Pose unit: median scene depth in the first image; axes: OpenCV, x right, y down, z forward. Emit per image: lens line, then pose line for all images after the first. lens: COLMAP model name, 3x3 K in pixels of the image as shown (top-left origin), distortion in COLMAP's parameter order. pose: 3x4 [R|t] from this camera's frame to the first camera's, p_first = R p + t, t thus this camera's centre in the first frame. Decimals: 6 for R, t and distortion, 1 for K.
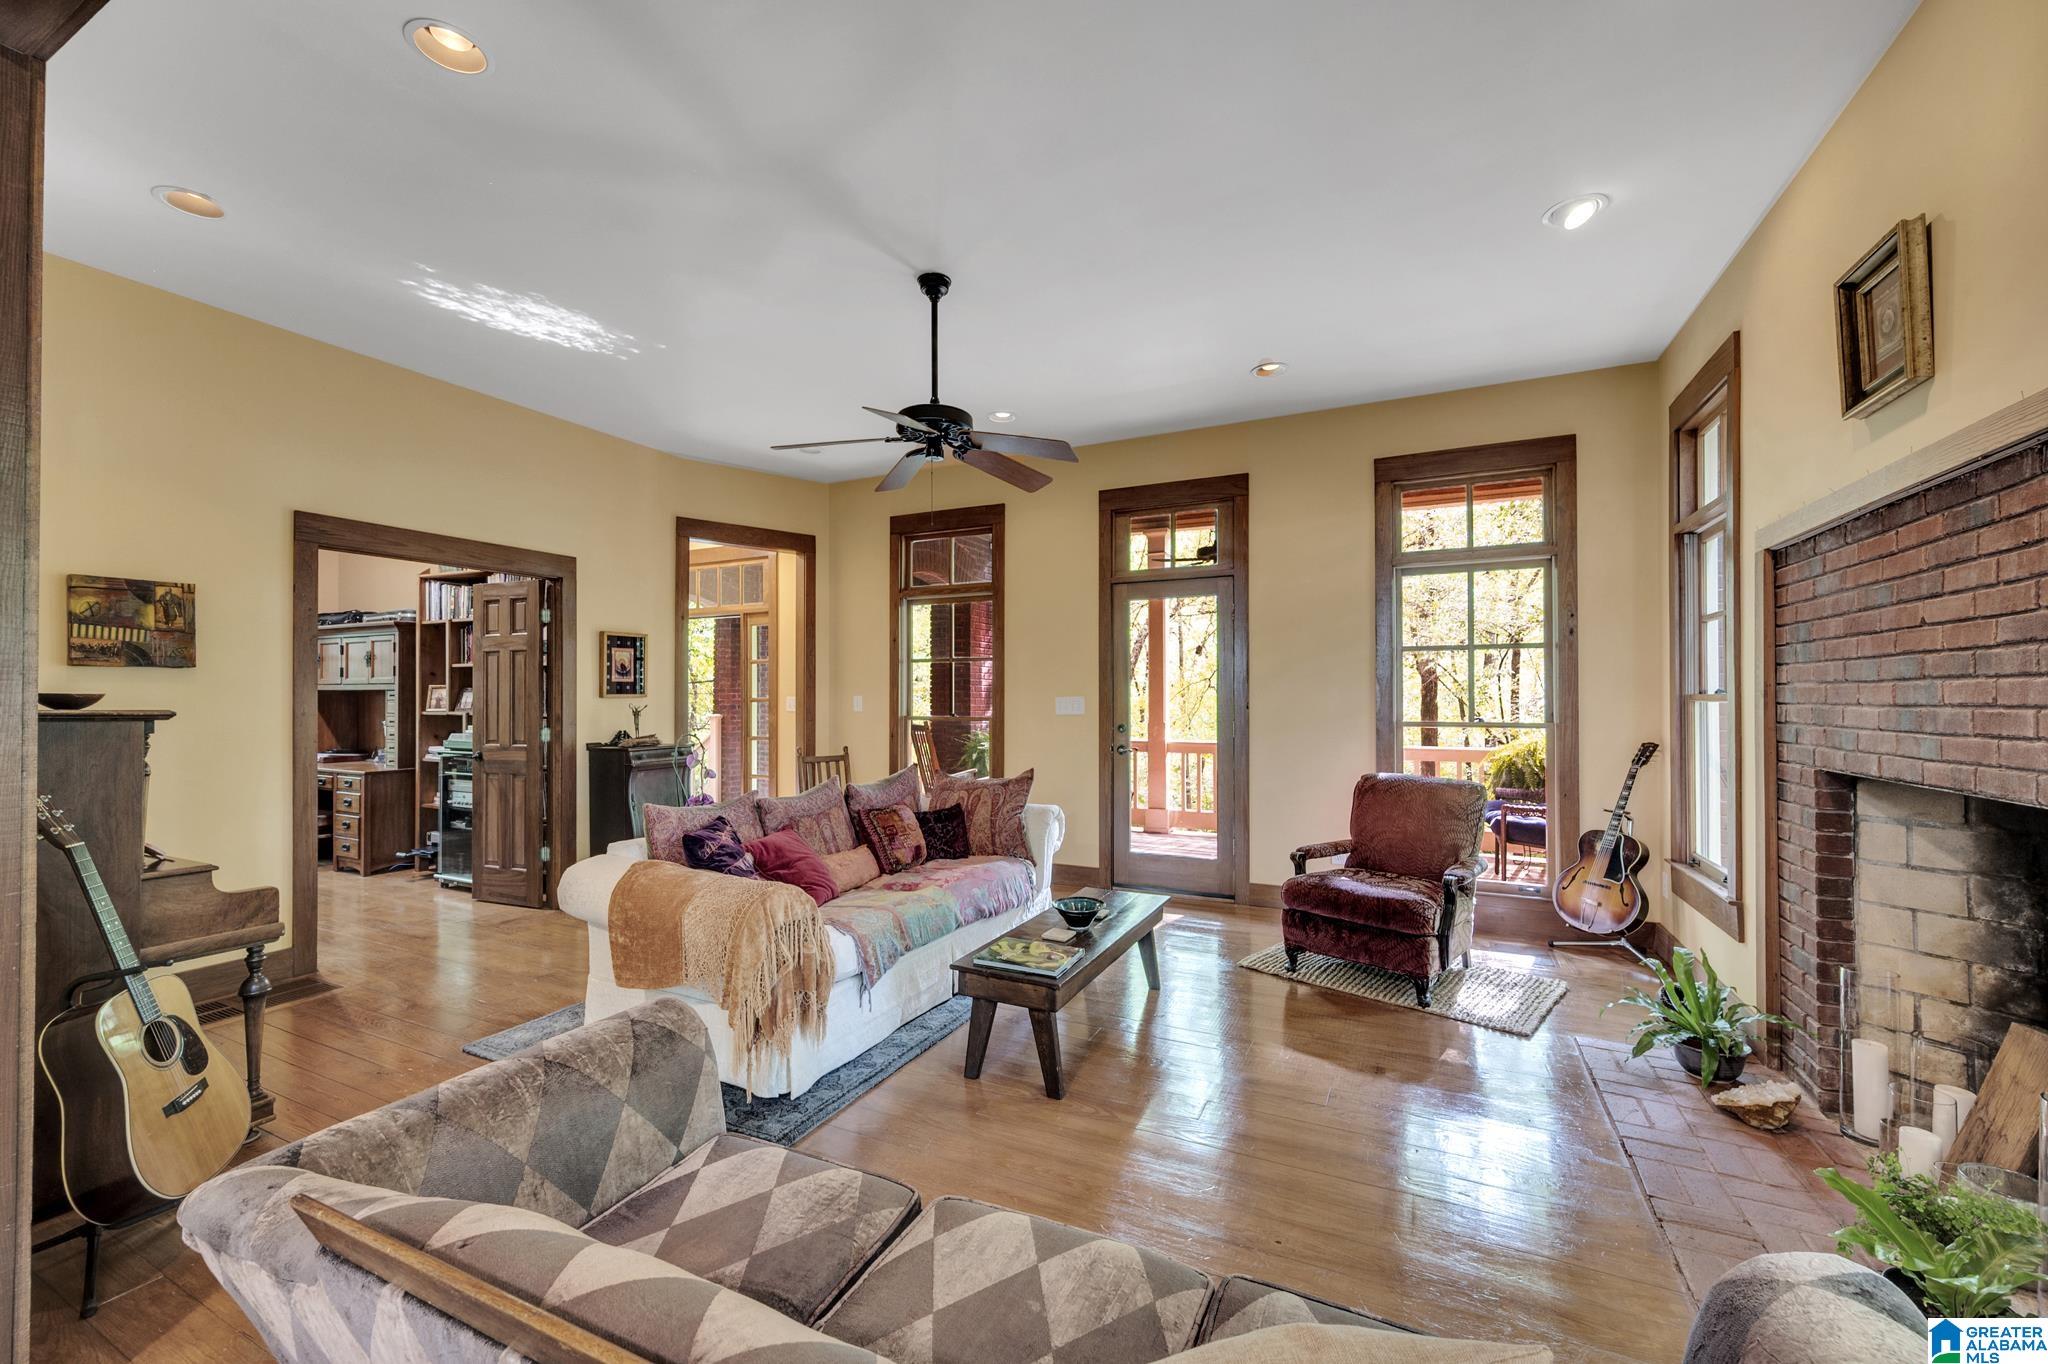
lens RADIAL K [[800.0, 0, 1033.2], [0, 800.0, 690.6], [0, 0, 1]] dist [-0.000412, -0.000013]
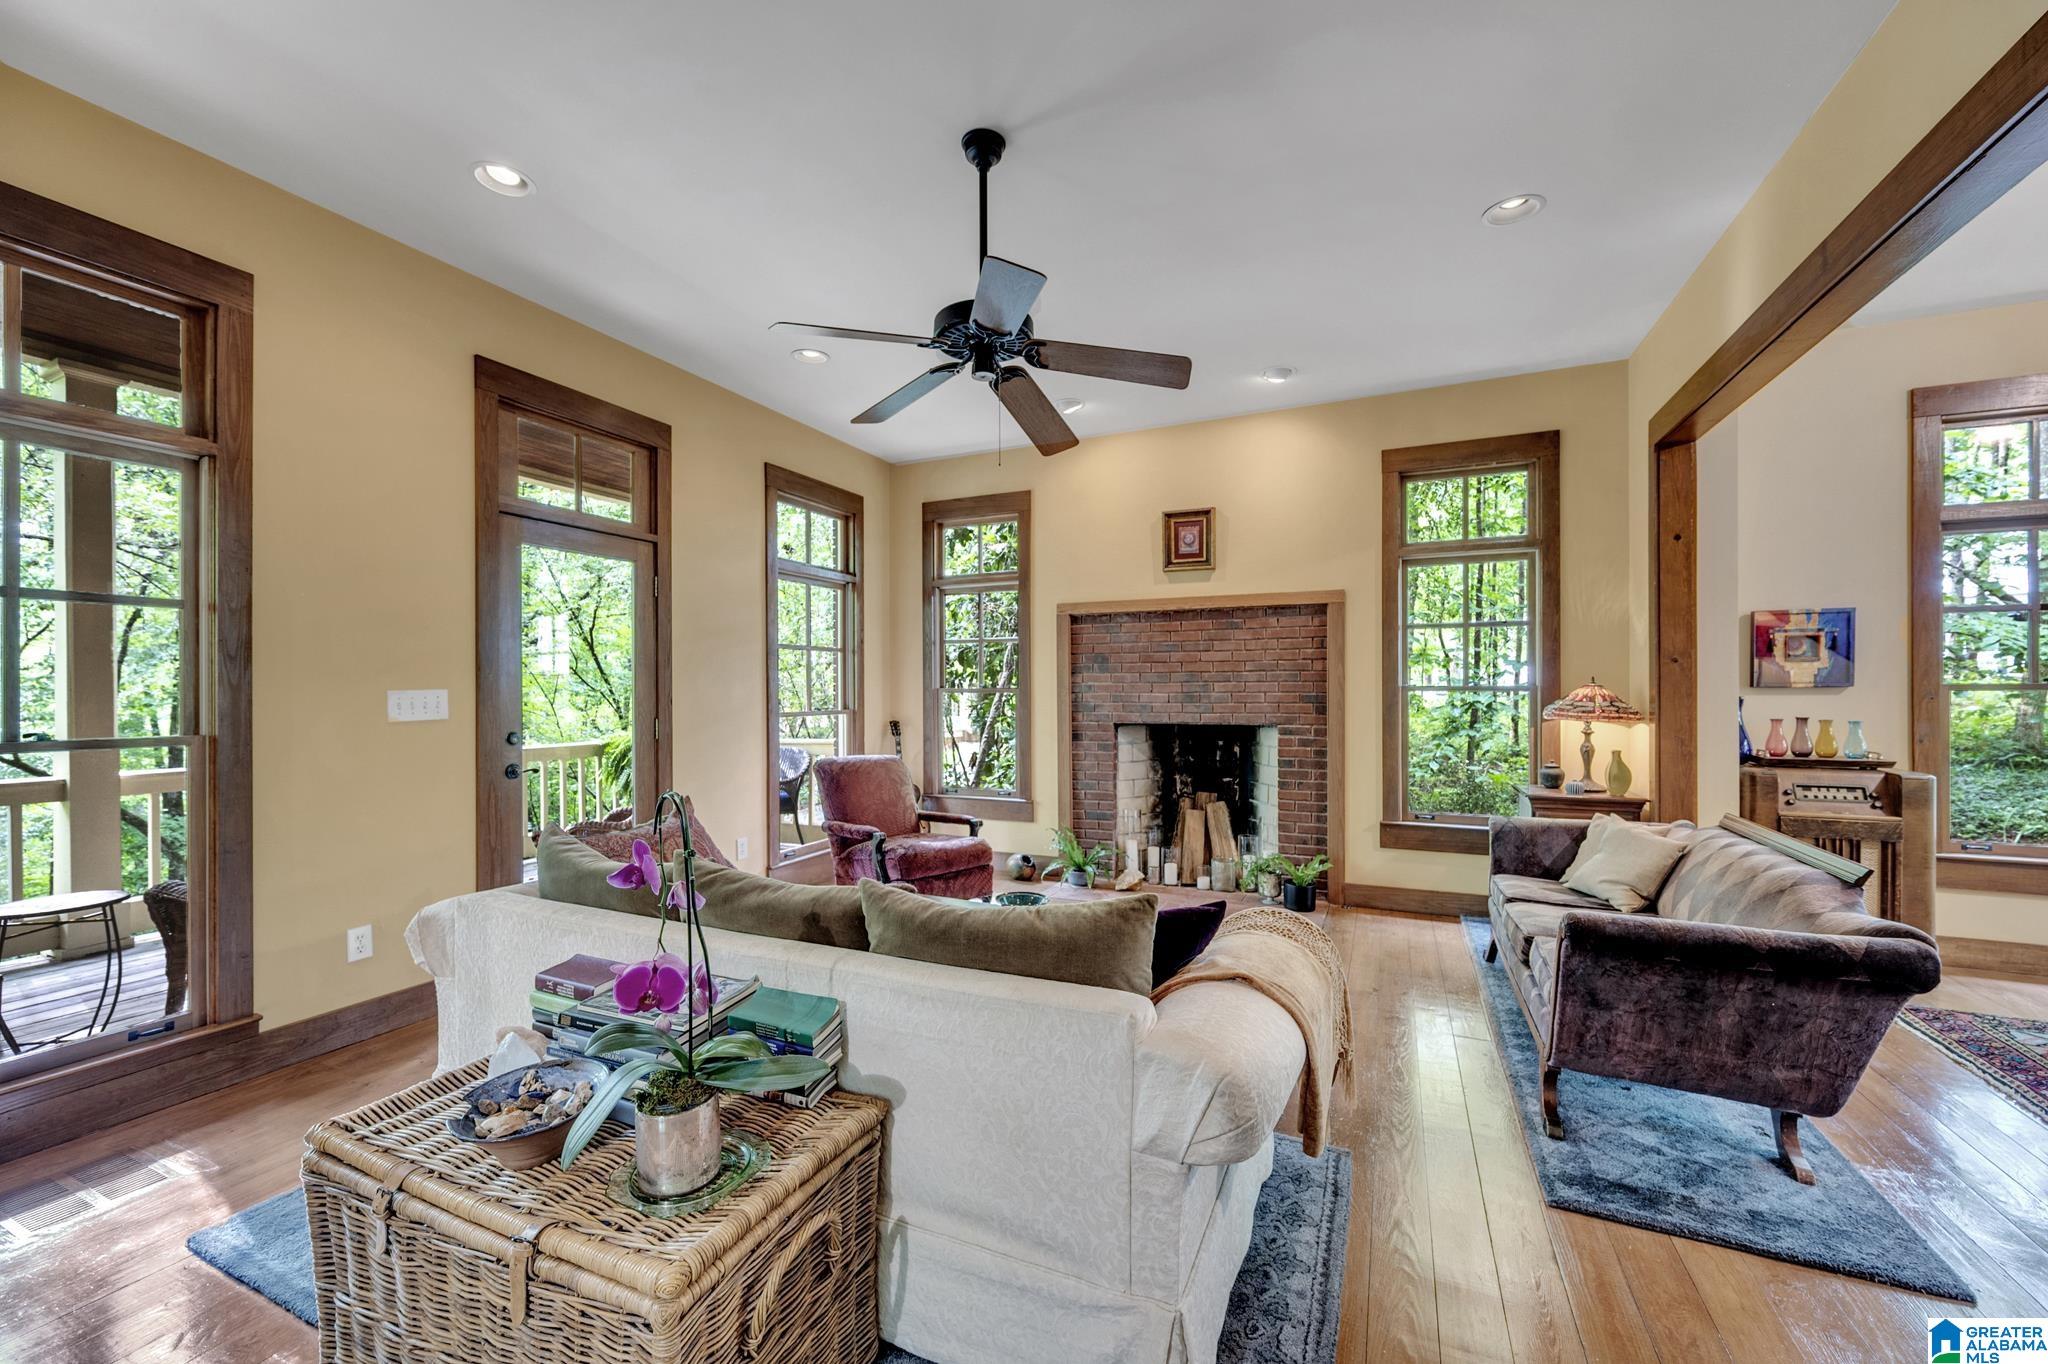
lens RADIAL K [[800.0, 0, 1033.2], [0, 800.0, 690.6], [0, 0, 1]] dist [-0.000412, -0.000013]
pose [[-0.017404, 0.002371, 0.999846, -0.648475], [-0.006255, 0.999977, -0.002480, 0.009064], [-0.999829, -0.006297, -0.017388, 0.686356]]
